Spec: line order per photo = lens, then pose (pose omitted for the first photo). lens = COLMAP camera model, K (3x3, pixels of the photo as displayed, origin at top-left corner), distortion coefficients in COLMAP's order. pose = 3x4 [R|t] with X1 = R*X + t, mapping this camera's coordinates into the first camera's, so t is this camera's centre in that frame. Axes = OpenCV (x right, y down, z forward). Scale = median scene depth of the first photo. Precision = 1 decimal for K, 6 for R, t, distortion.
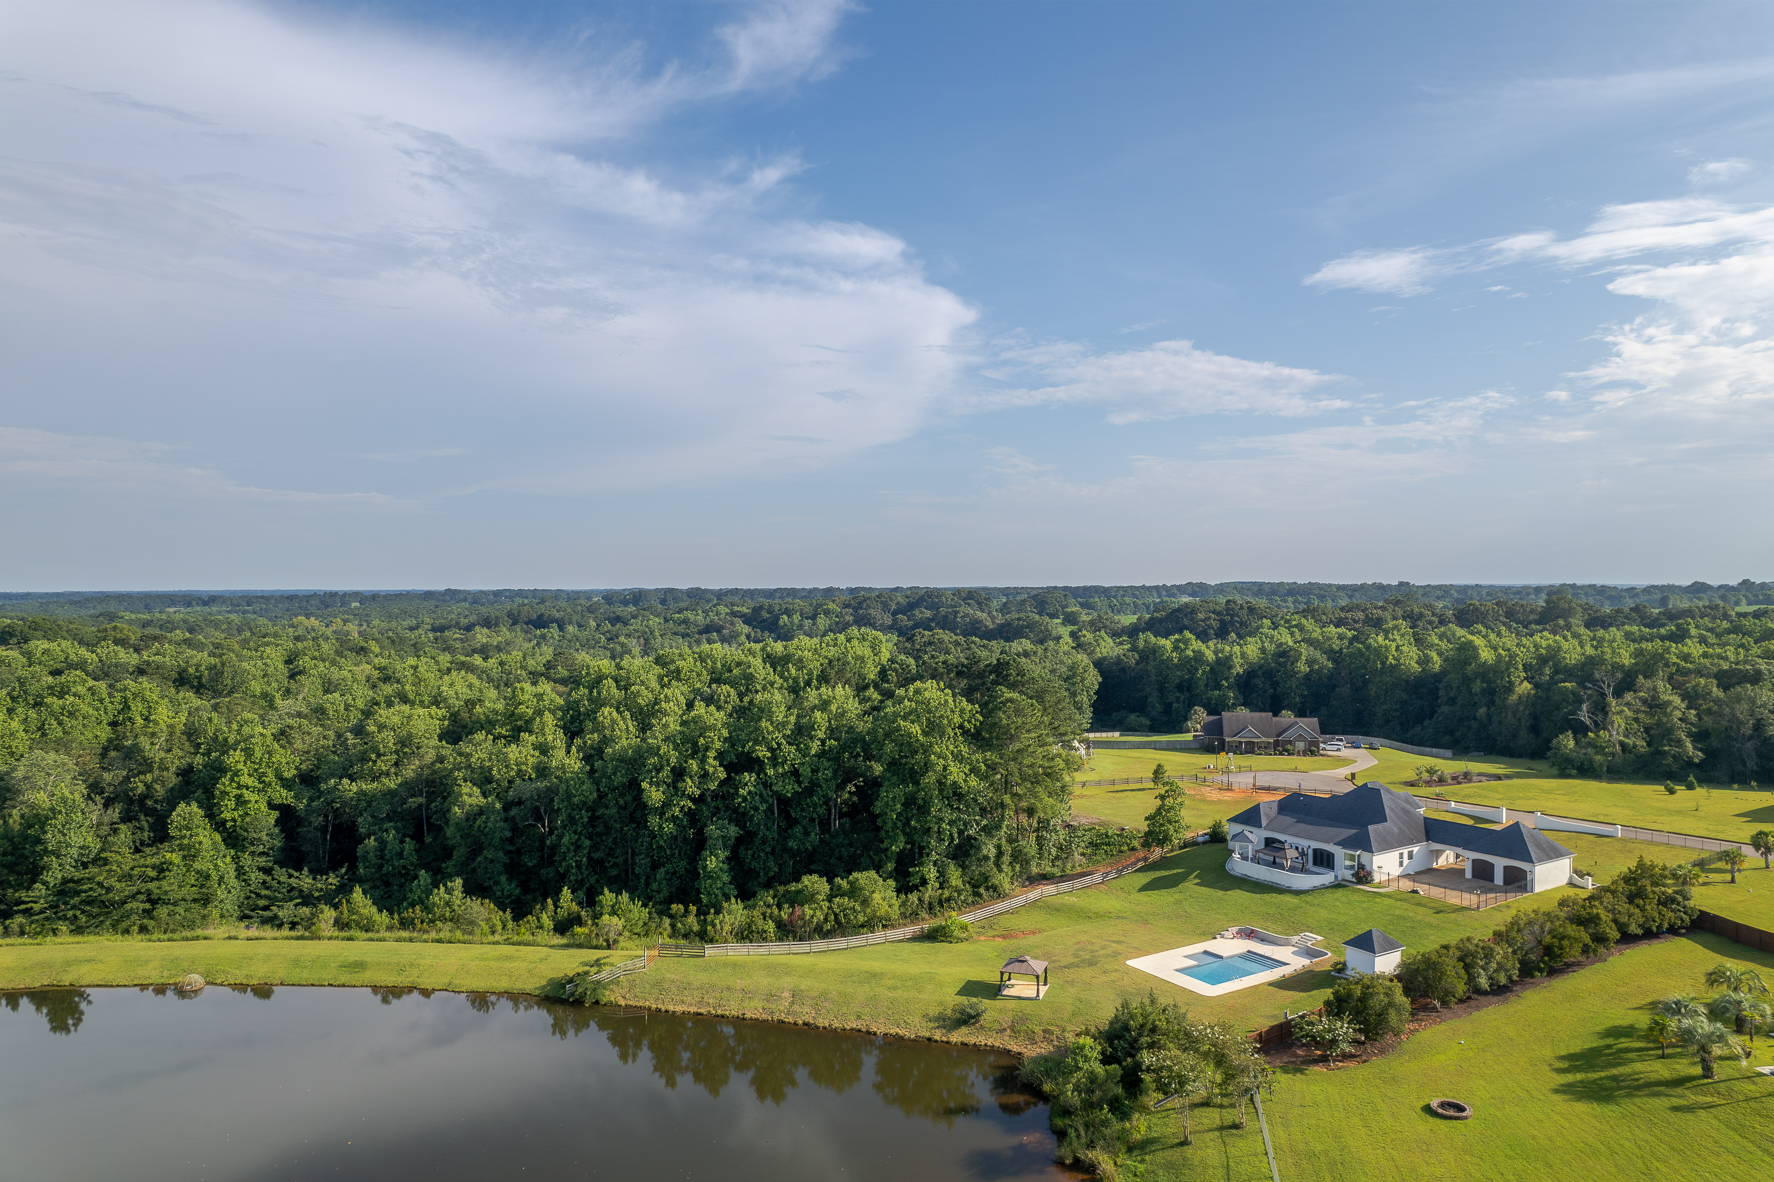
lens RADIAL K [[1195.4, 0, 887.0], [0, 1195.4, 591.0], [0, 0, 1]] dist [-0.018202, -0.003792]
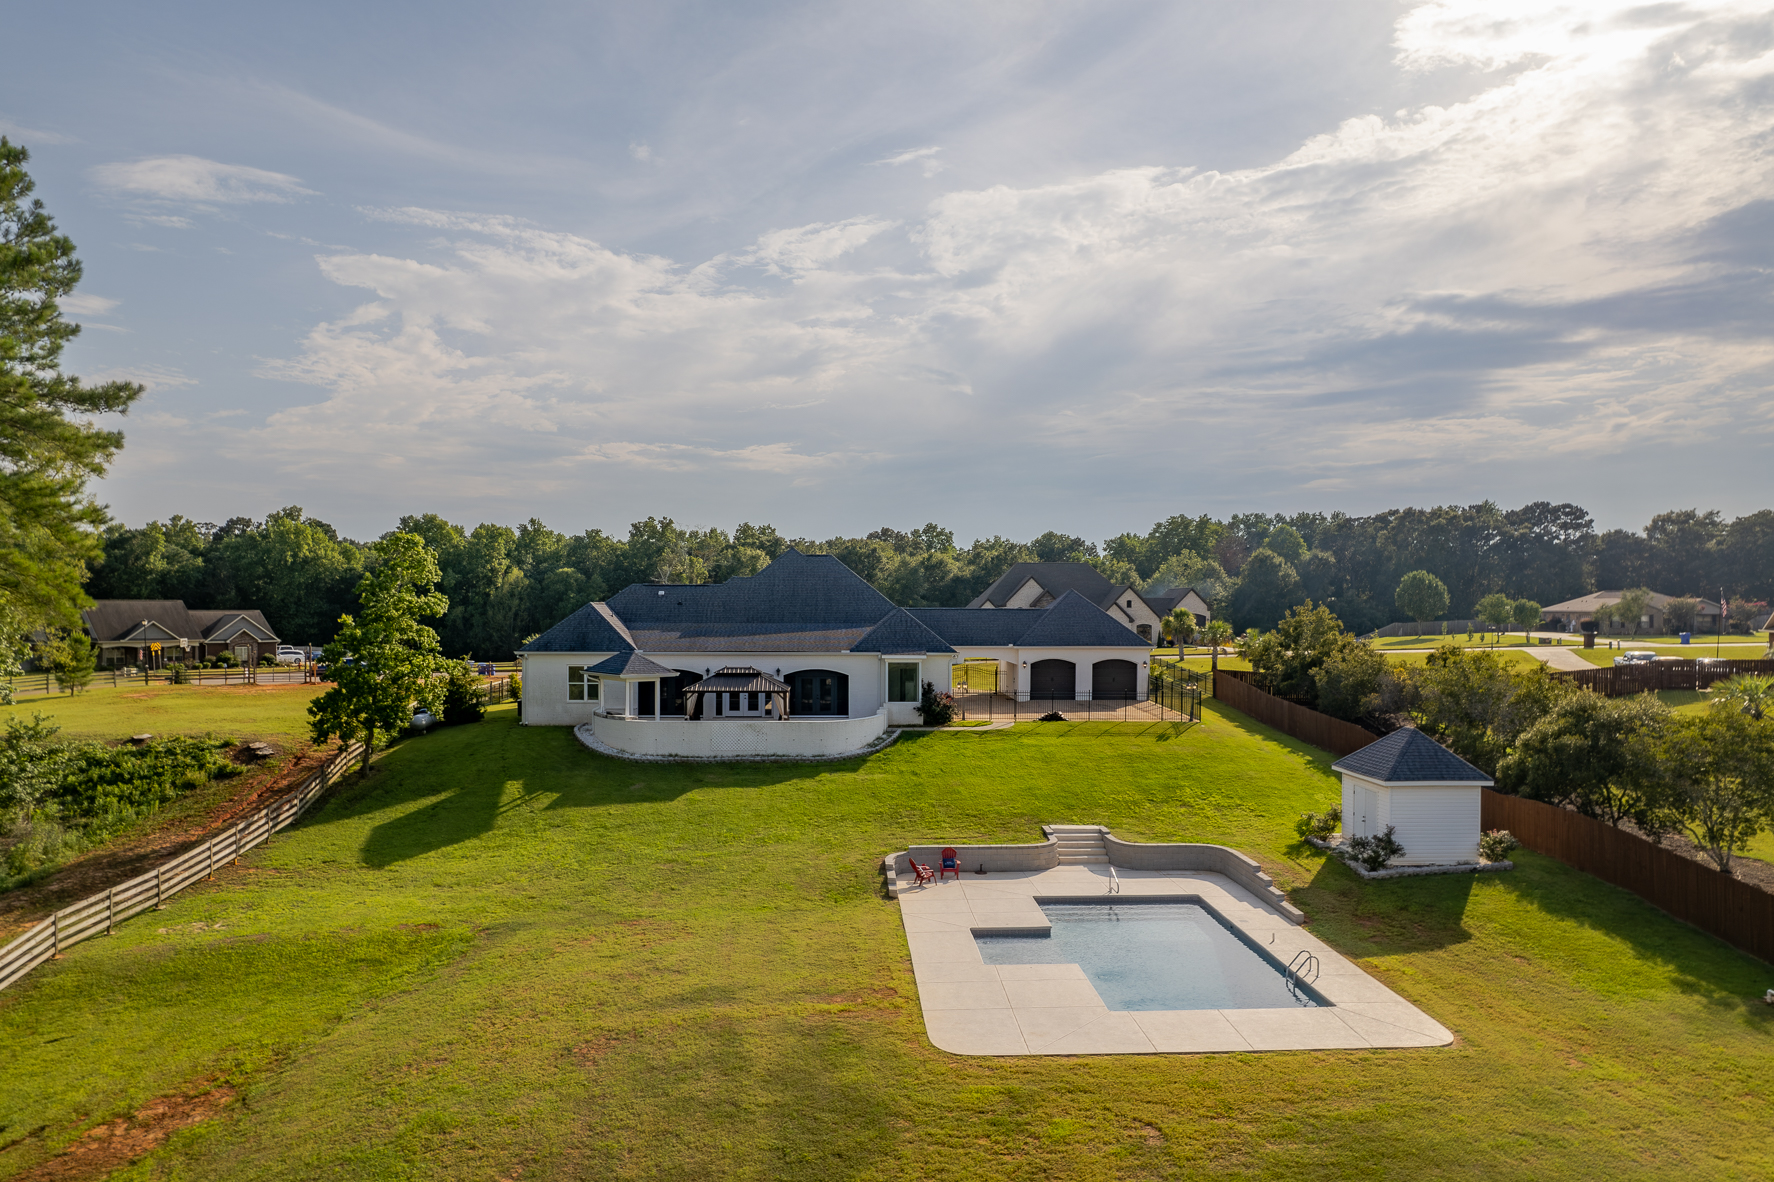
lens RADIAL K [[1195.4, 0, 887.0], [0, 1195.4, 591.0], [0, 0, 1]] dist [-0.018202, -0.003792]
pose [[0.498653, 0.012946, 0.866705, 0.006693], [0.010019, 0.999736, -0.020698, 0.196586], [-0.866744, 0.019005, 0.498391, 0.758490]]
